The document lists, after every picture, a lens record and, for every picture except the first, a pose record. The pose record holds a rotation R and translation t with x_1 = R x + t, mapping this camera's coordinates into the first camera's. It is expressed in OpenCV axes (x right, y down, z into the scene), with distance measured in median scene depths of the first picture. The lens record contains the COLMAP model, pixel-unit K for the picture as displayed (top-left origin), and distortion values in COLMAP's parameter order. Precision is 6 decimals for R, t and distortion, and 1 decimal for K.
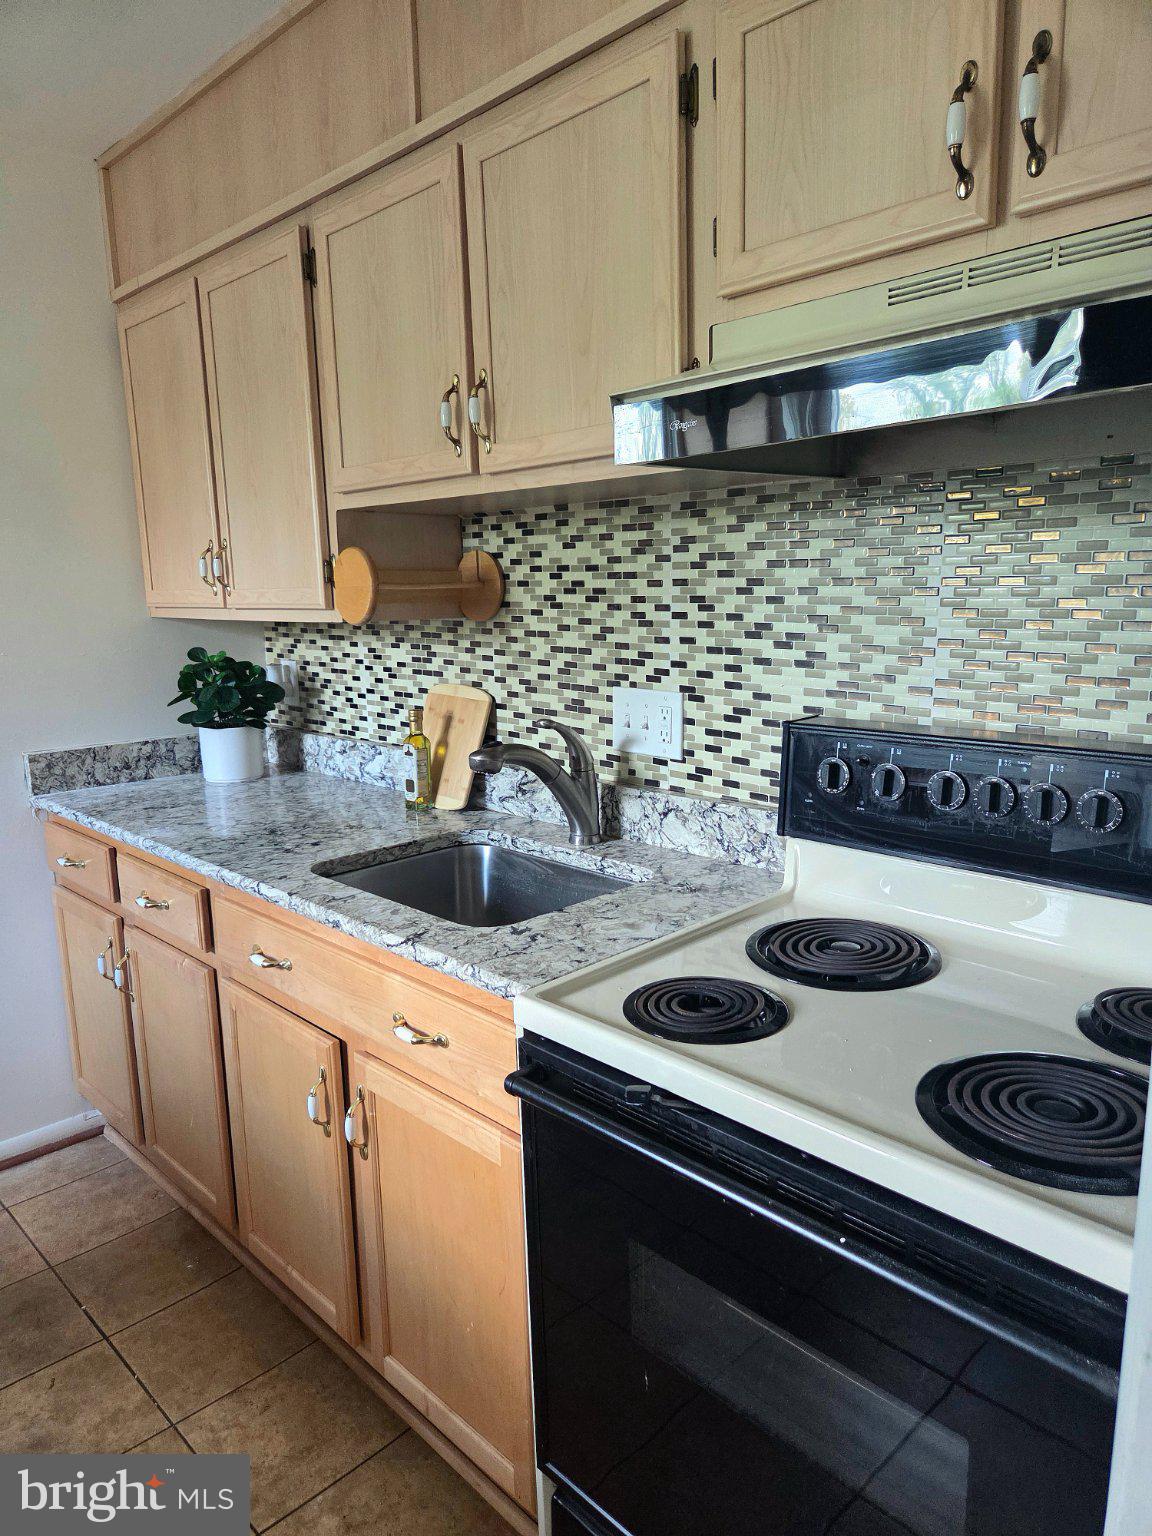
lens RADIAL K [[1022.2, 0, 553.5], [0, 1022.2, 791.4], [0, 0, 1]] dist [0.070299, -0.065209]
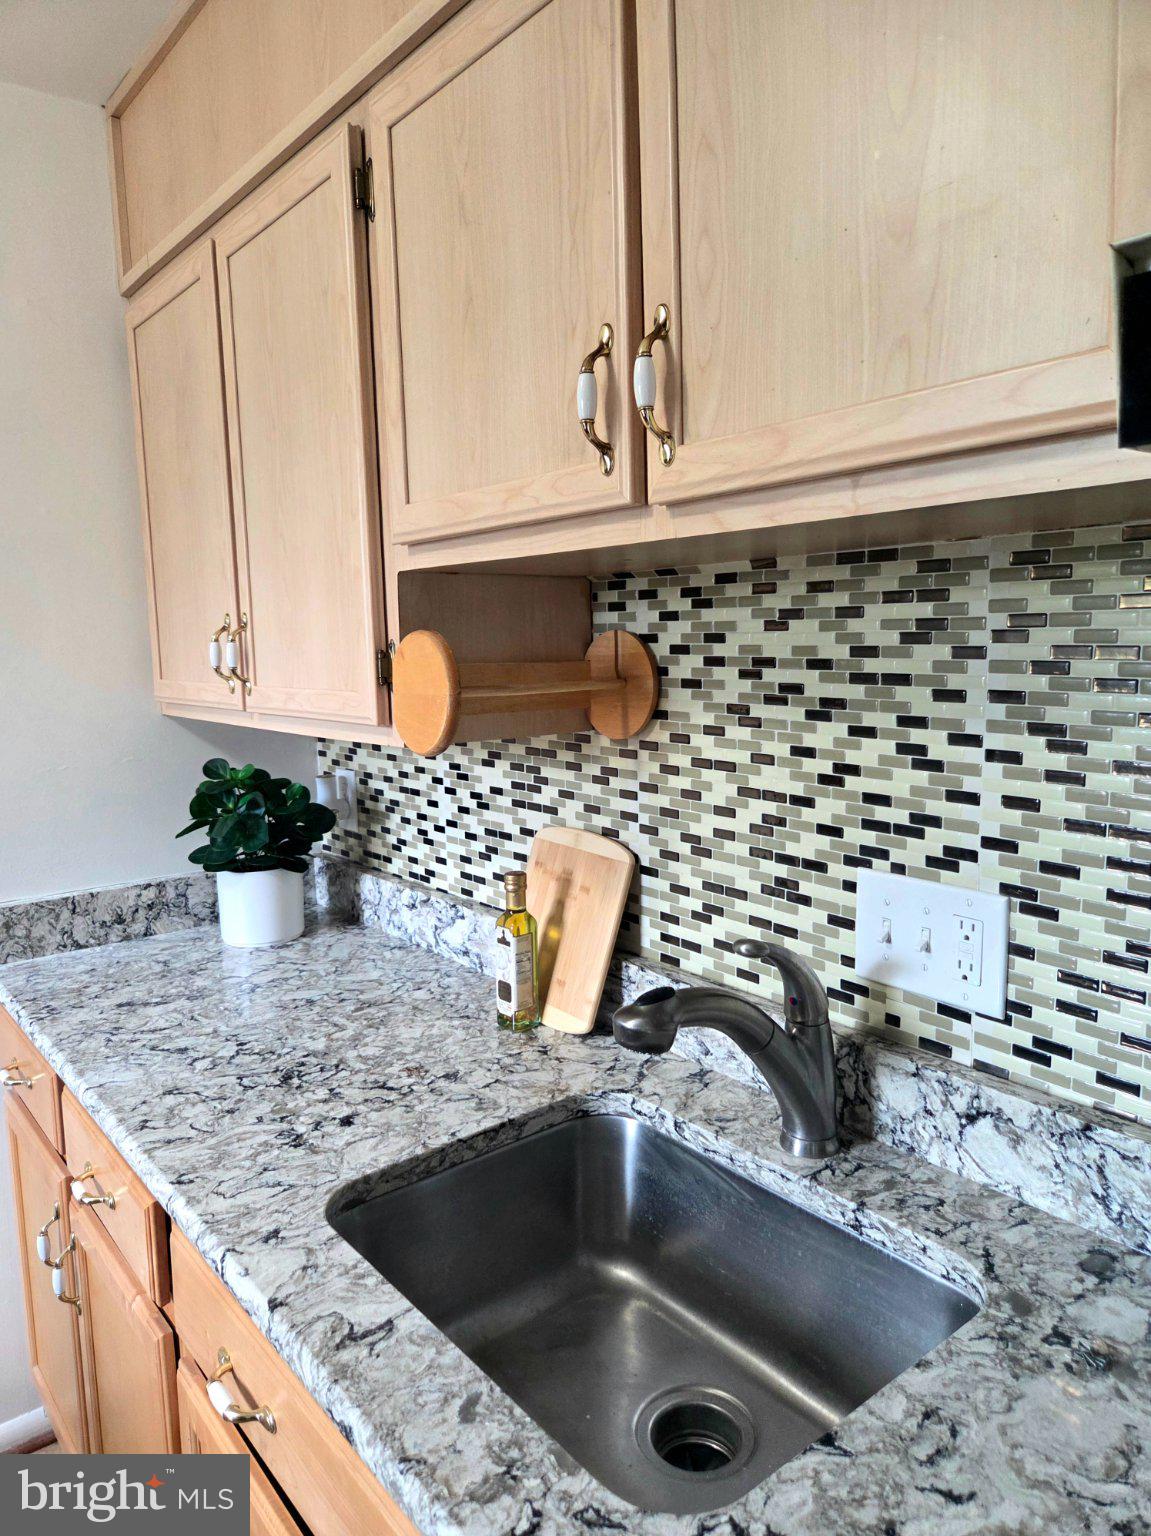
lens RADIAL K [[1022.2, 0, 553.0], [0, 1022.2, 791.4], [0, 0, 1]] dist [0.070299, -0.065209]
pose [[0.995694, 0.012628, -0.091835, -0.059111], [-0.016989, 0.998757, -0.046861, -0.113627], [0.091129, 0.048220, 0.994671, 0.400322]]
